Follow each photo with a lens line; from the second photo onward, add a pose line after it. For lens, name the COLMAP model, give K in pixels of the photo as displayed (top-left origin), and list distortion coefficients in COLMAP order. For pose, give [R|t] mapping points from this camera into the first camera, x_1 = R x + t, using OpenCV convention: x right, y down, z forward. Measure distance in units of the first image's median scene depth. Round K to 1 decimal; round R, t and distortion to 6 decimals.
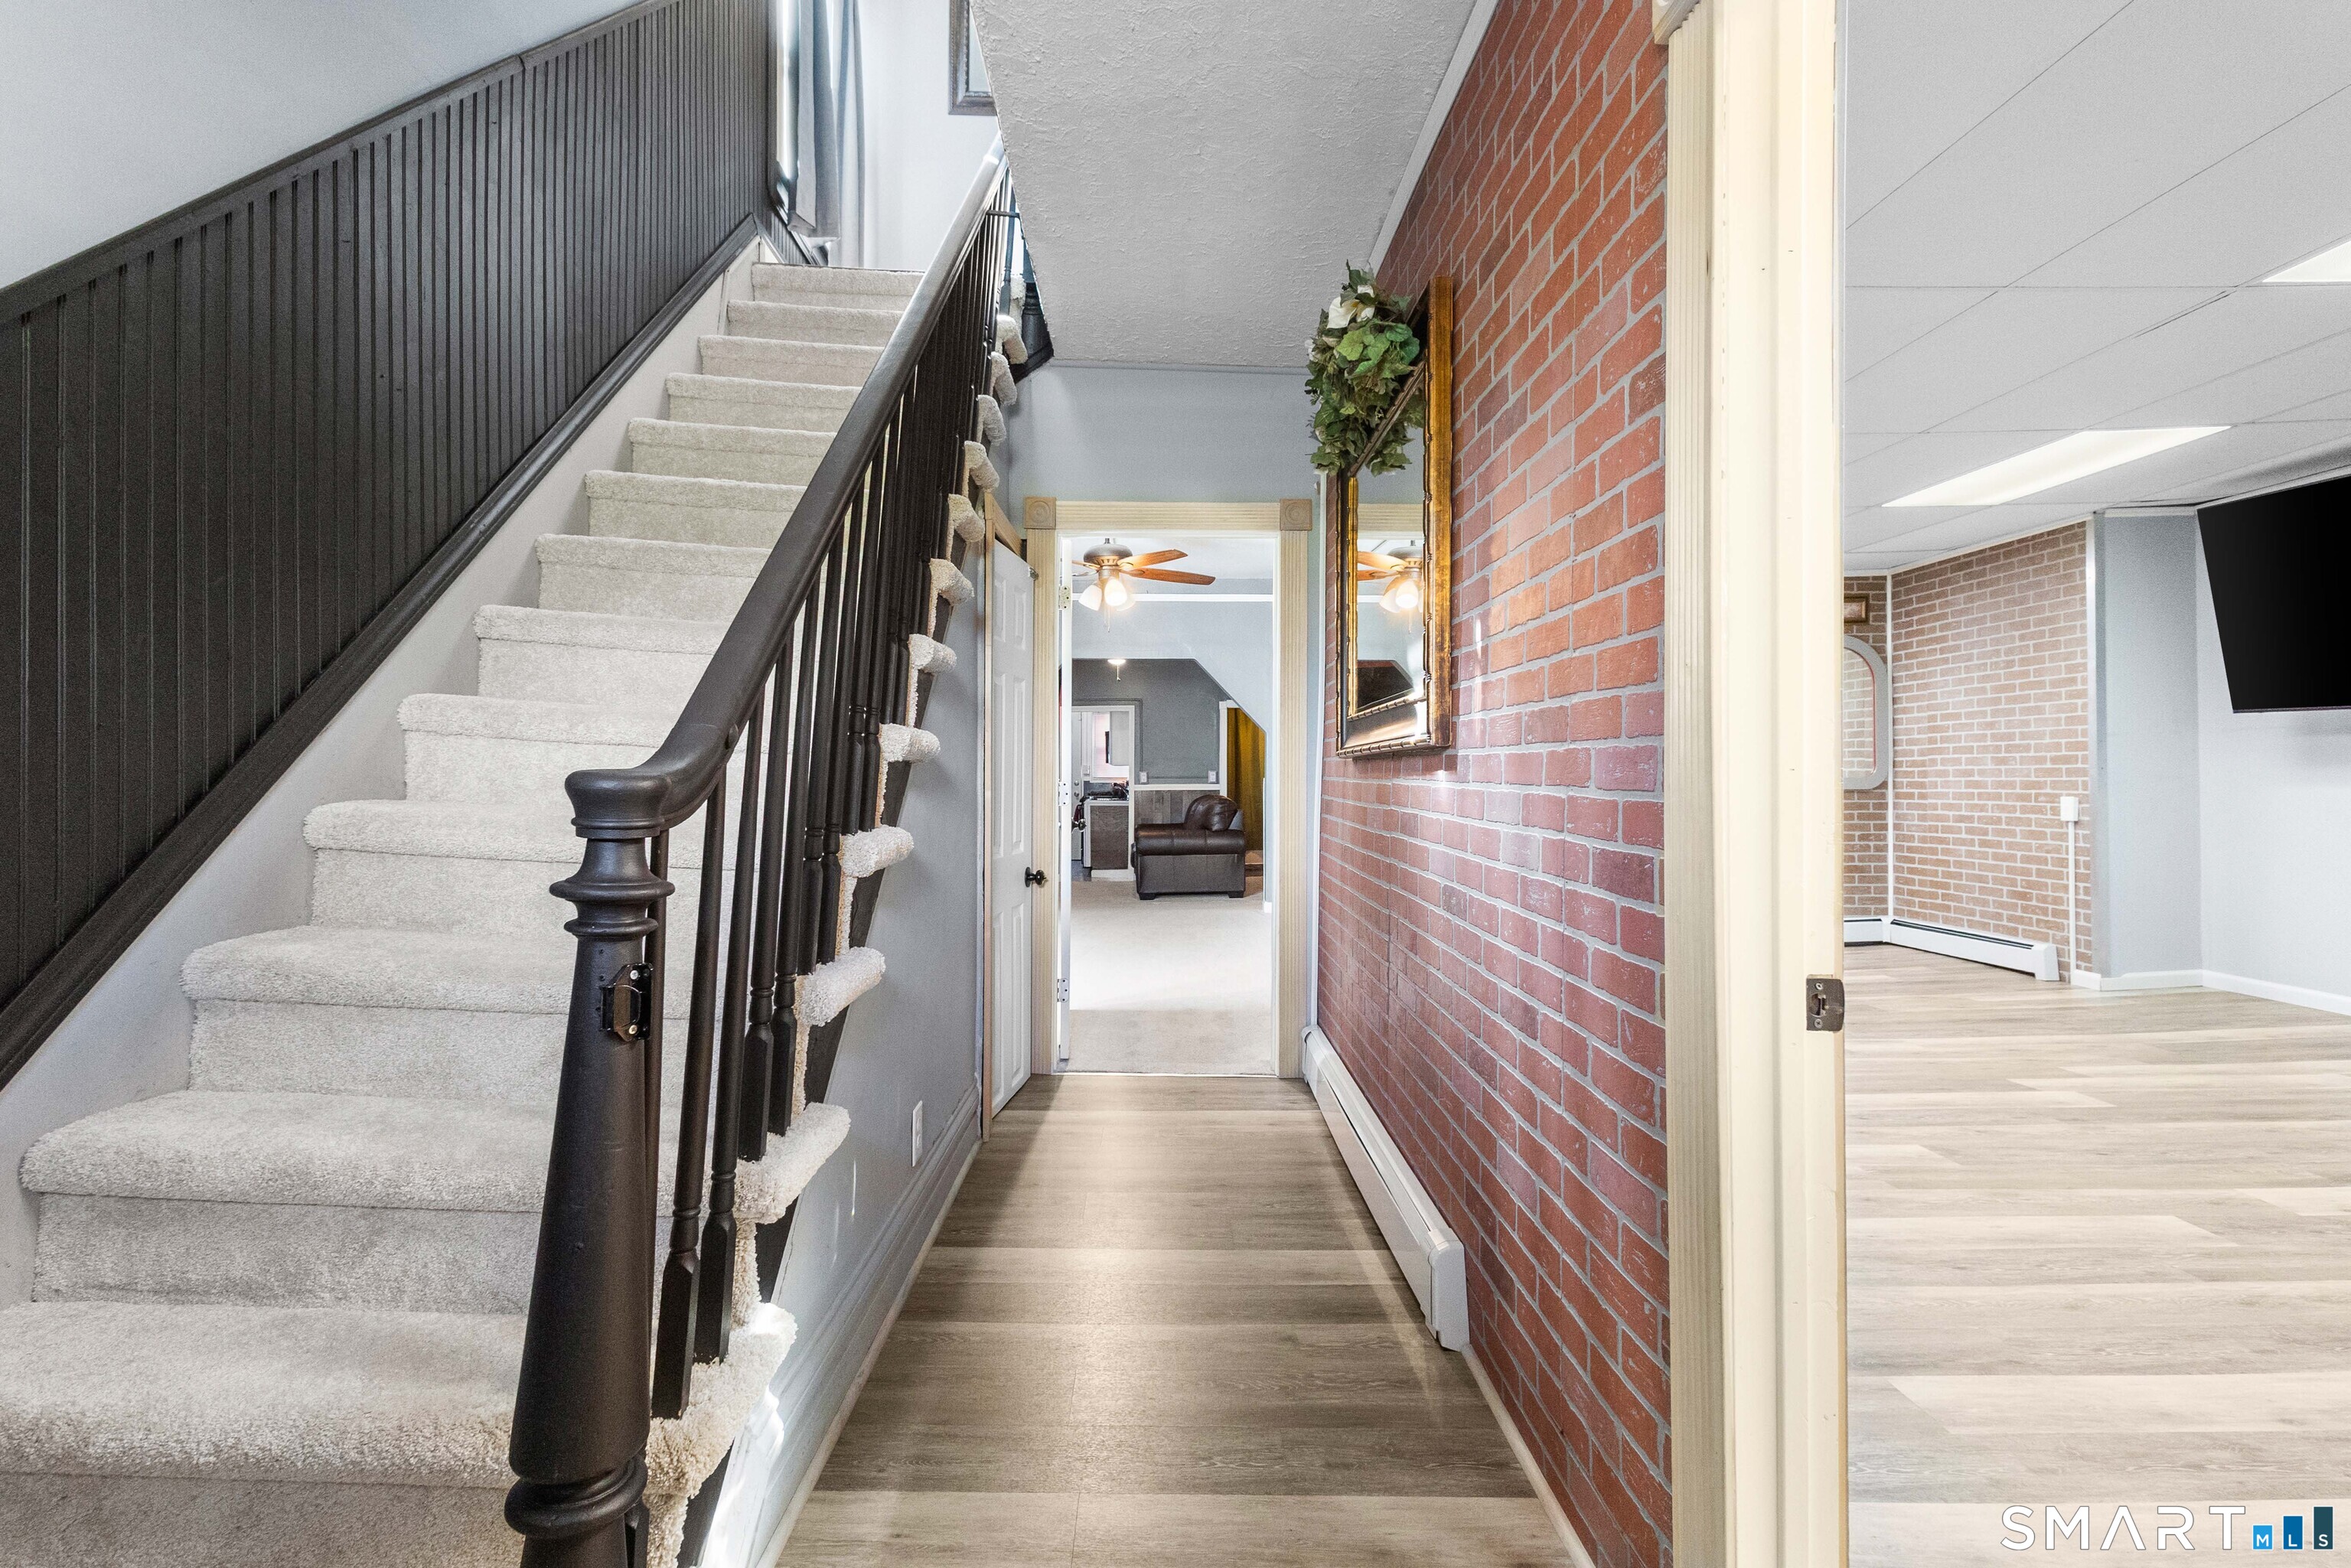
lens RADIAL K [[1093.6, 0, 1178.8], [0, 1093.6, 777.9], [0, 0, 1]] dist [0.012486, -0.002044]
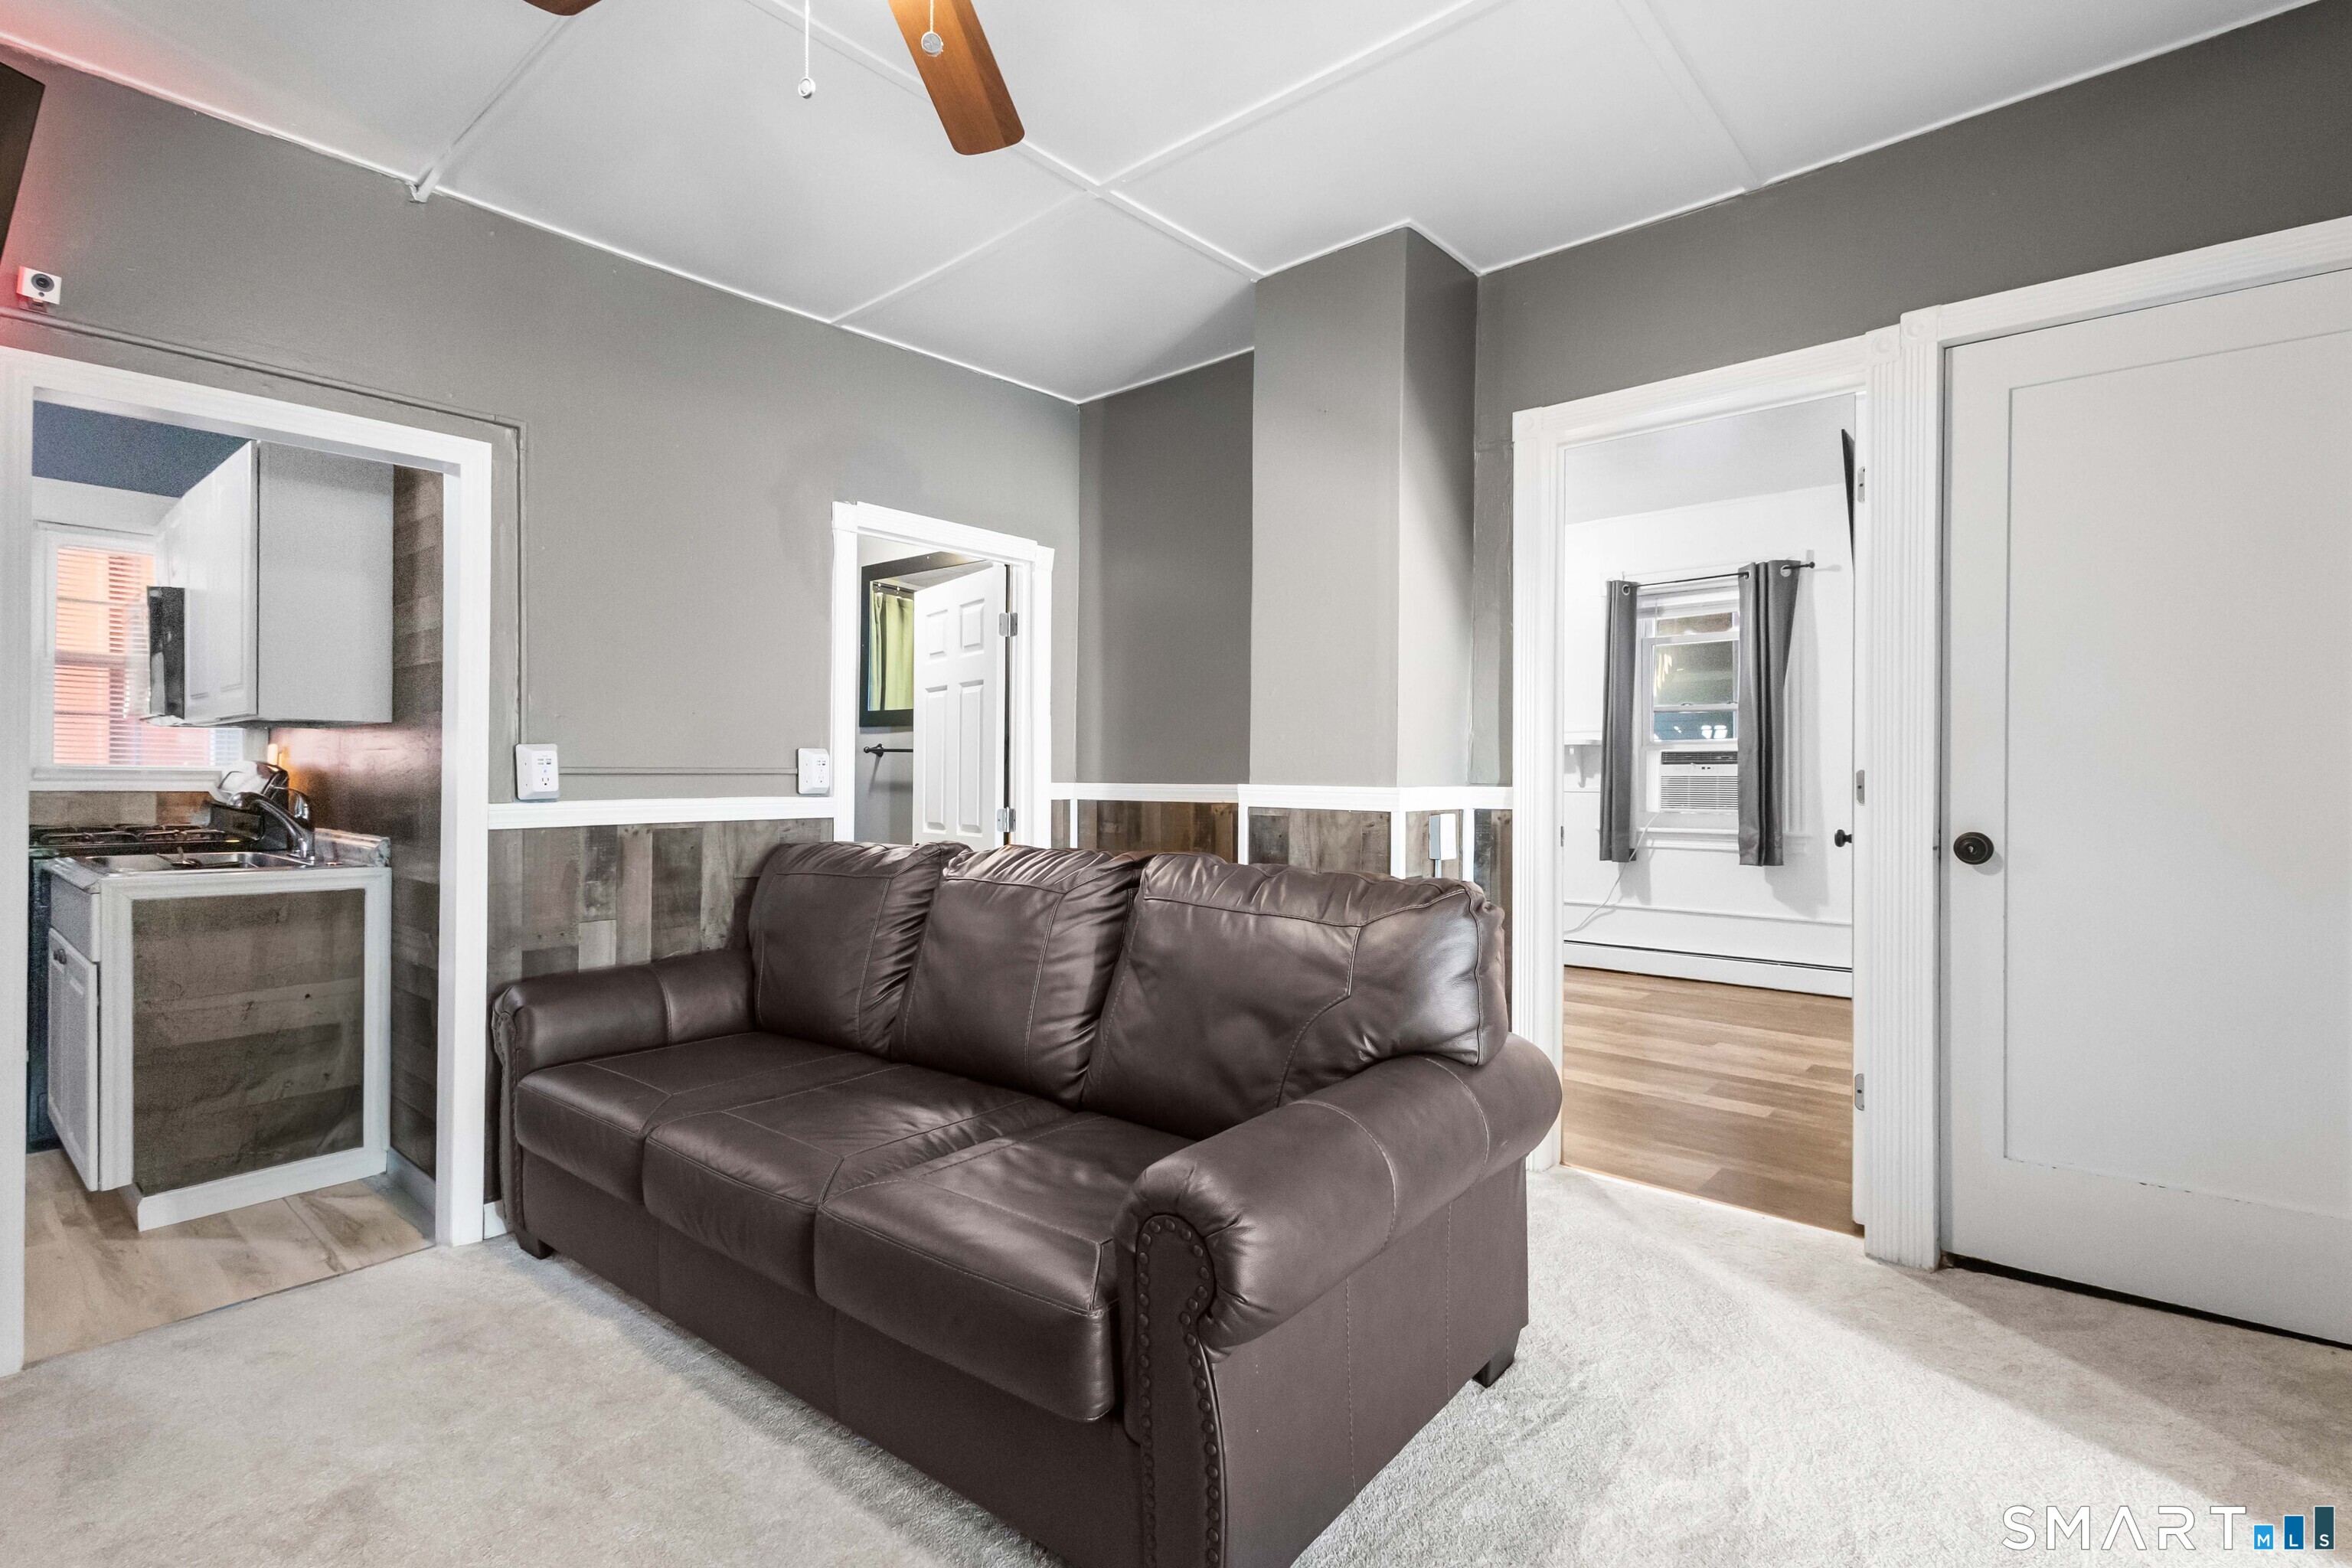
lens RADIAL K [[1094.1, 0, 1178.7], [0, 1094.1, 774.4], [0, 0, 1]] dist [0.012486, -0.002044]
pose [[0.667180, 0.008196, 0.744852, -0.112378], [-0.003843, 0.999964, -0.007561, 0.001635], [-0.744887, 0.002182, 0.667187, 0.747109]]
